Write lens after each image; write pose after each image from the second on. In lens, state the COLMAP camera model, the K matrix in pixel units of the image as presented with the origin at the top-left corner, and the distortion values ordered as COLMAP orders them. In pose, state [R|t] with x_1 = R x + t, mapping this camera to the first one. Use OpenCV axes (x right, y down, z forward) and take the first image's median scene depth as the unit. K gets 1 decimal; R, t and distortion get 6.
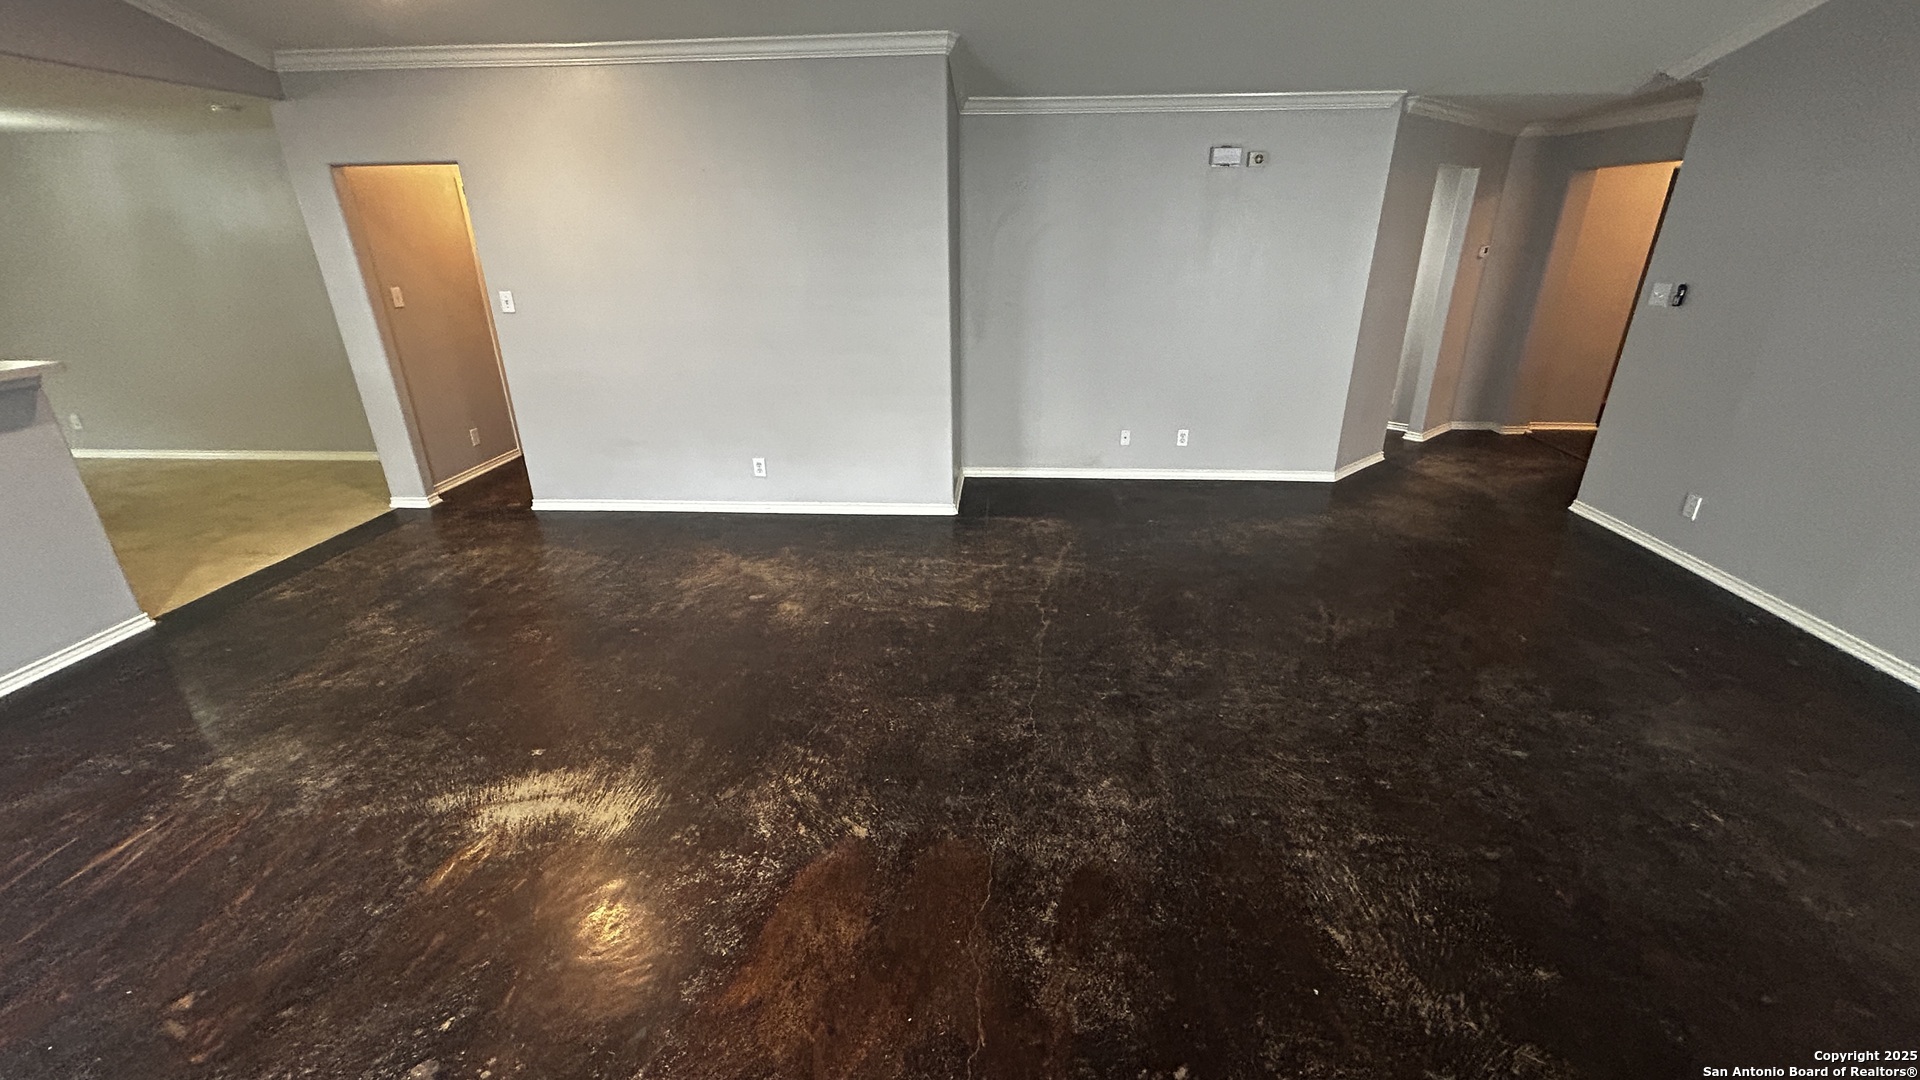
lens RADIAL K [[771.2, 0, 956.7], [0, 771.2, 537.3], [0, 0, 1]] dist [-0.003519, 0.001324]
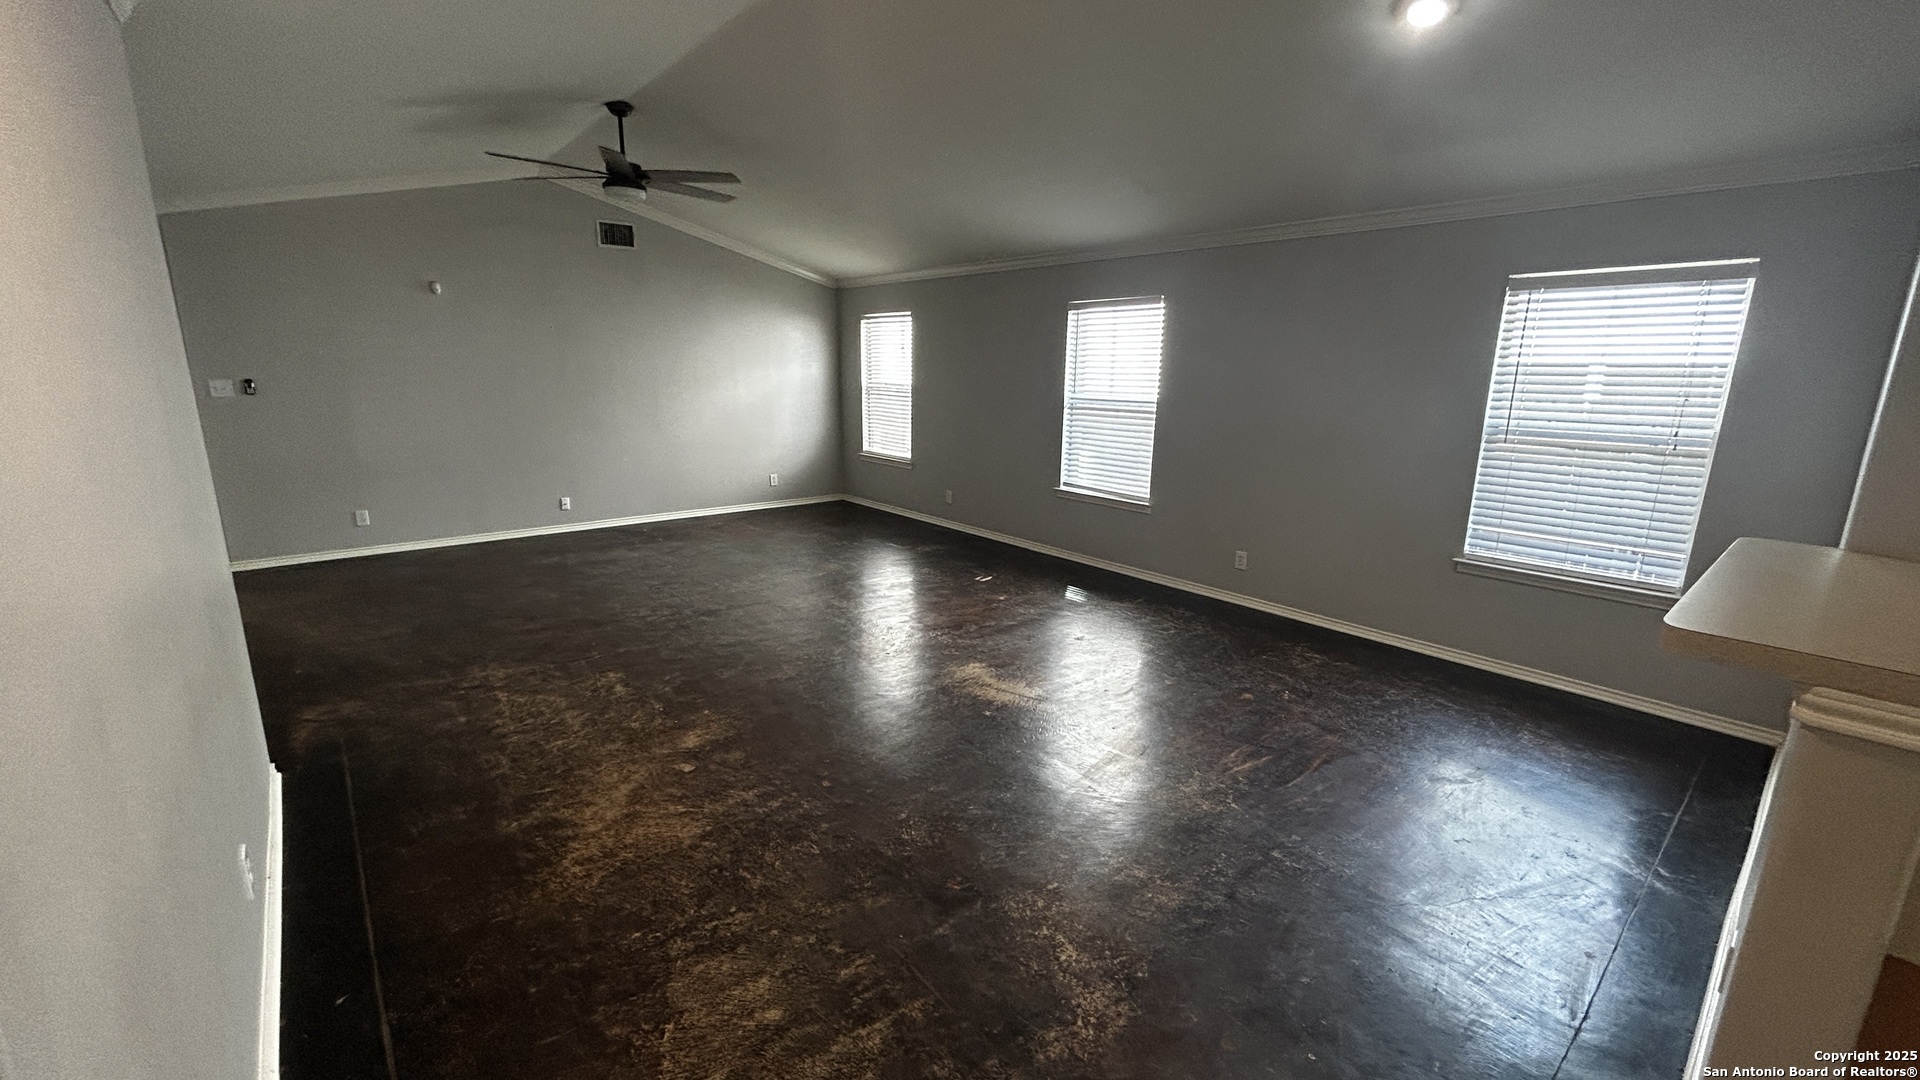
lens RADIAL K [[771.2, 0, 958.7], [0, 771.2, 541.8], [0, 0, 1]] dist [-0.003519, 0.001324]
pose [[-0.701409, -0.162422, 0.694006, -0.928719], [0.261186, 0.847390, 0.462291, -0.394244], [-0.663180, 0.505519, -0.551944, 1.090758]]
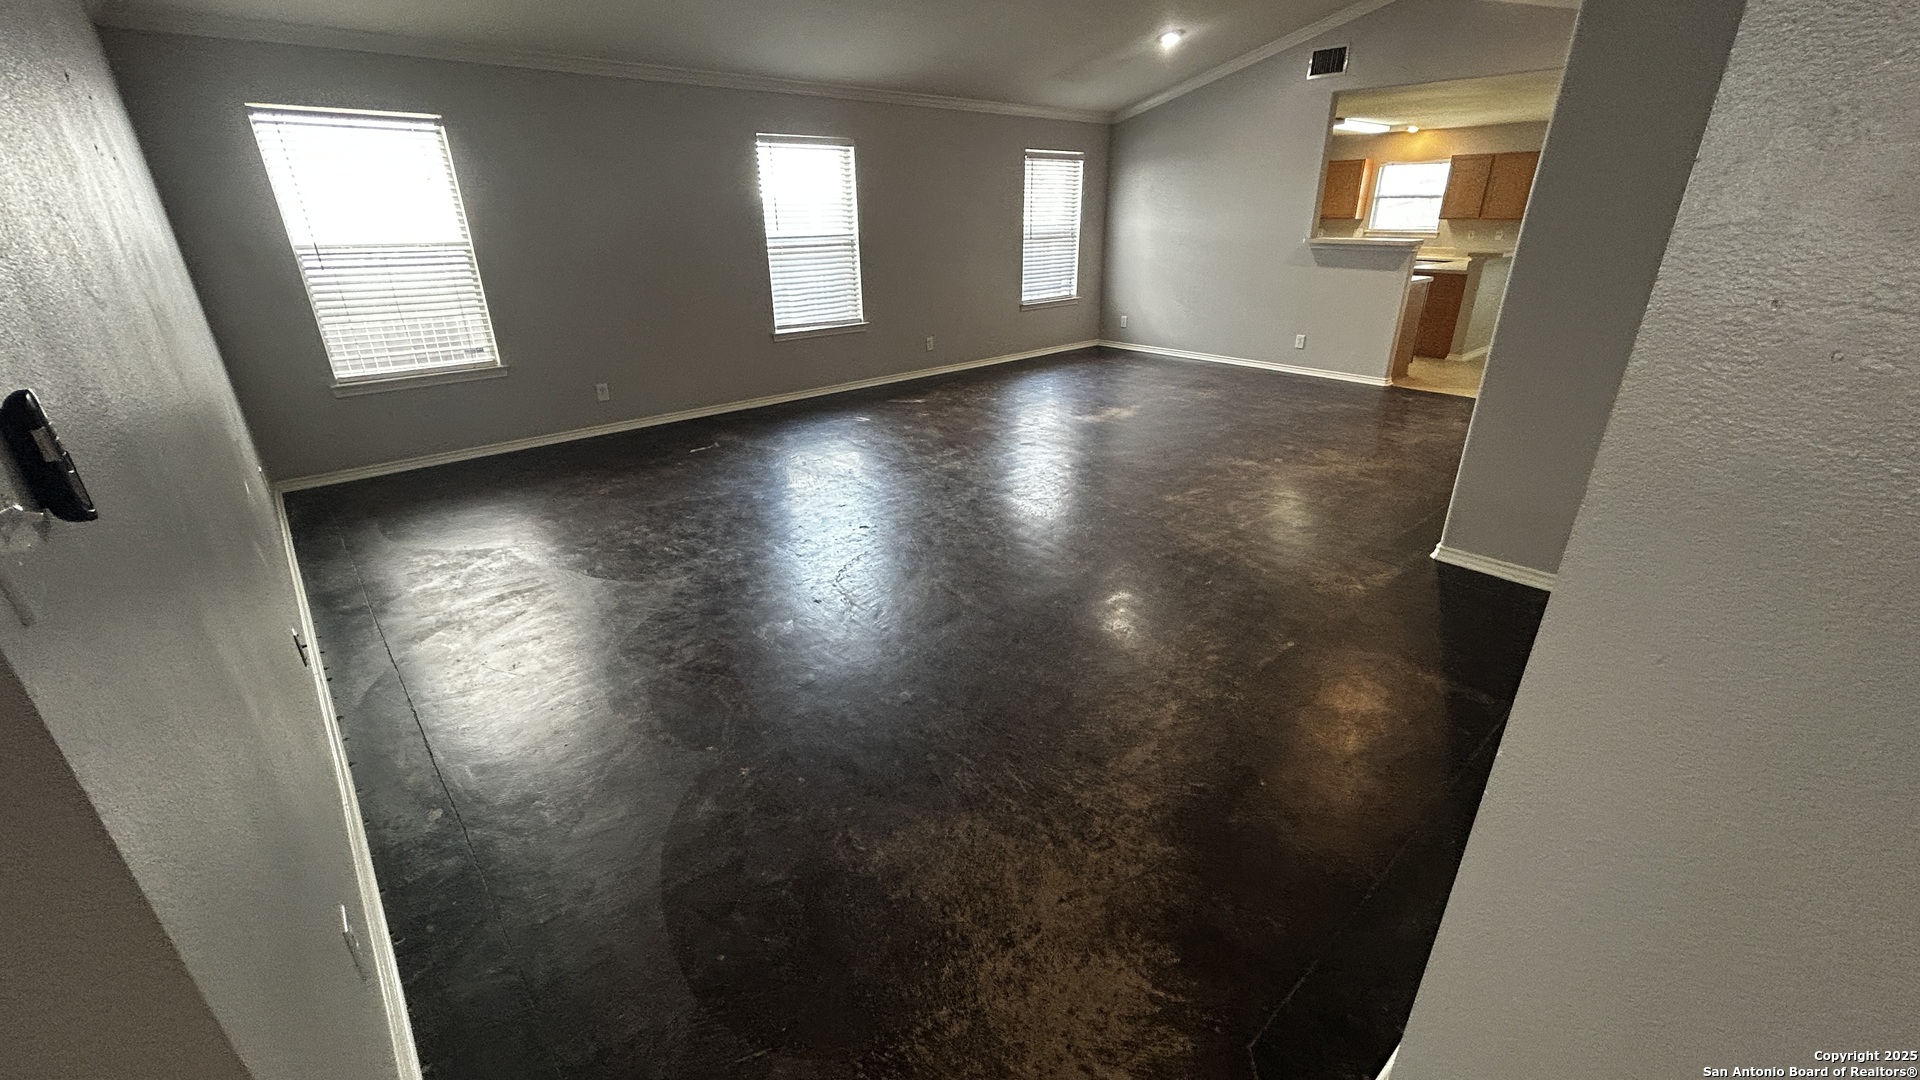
lens RADIAL K [[771.2, 0, 969.0], [0, 771.2, 540.2], [0, 0, 1]] dist [-0.003519, 0.001324]
pose [[-0.687840, 0.299909, -0.661007, 0.948094], [-0.259185, 0.749139, 0.609602, -0.454702], [0.678012, 0.590631, -0.437556, 1.243232]]
